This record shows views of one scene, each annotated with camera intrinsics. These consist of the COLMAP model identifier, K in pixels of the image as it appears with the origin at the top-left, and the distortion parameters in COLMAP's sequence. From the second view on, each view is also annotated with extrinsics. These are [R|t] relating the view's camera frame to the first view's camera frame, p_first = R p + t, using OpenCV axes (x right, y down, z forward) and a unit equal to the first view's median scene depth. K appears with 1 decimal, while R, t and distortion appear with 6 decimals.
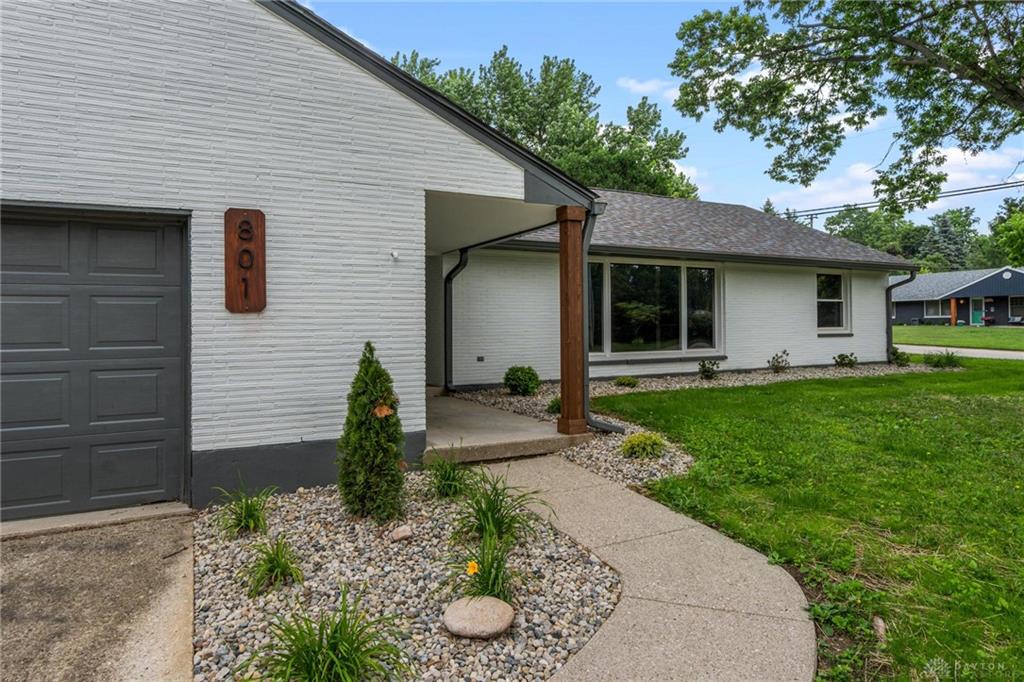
lens RADIAL K [[633.6, 0, 515.1], [0, 633.6, 316.1], [0, 0, 1]] dist [-0.004578, -0.000471]
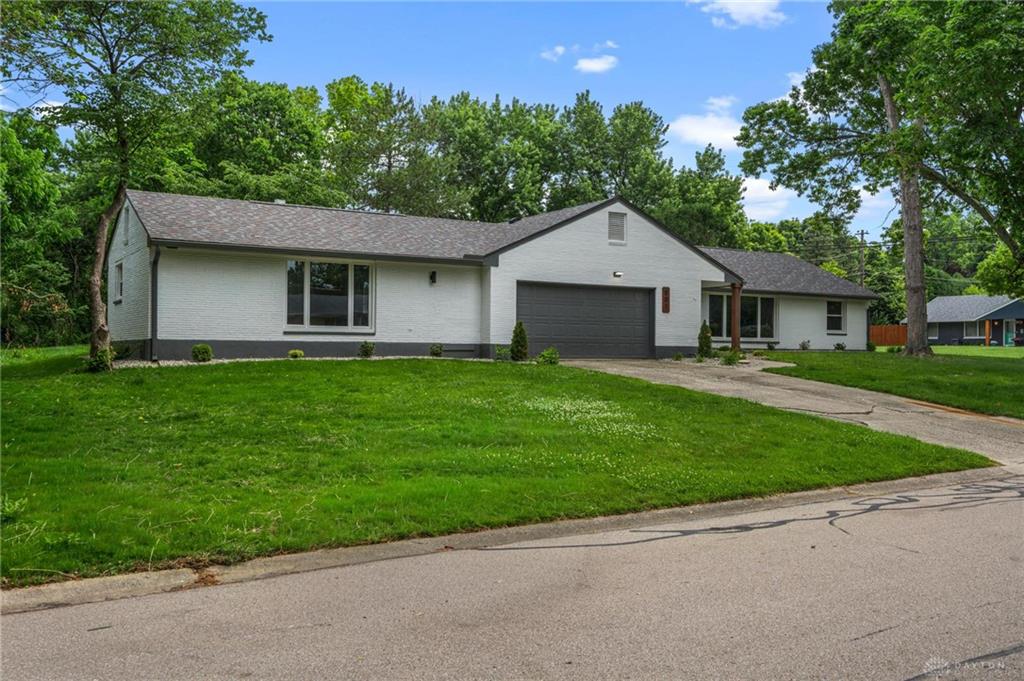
lens RADIAL K [[914.8, 0, 512.0], [0, 914.8, 340.5], [0, 0, 1]] dist [0.008357, 0.001318]
pose [[0.998533, 0.017531, 0.051233, -0.342075], [-0.017634, 0.999843, 0.001562, 0.035662], [-0.051198, -0.002463, 0.998685, -0.959481]]
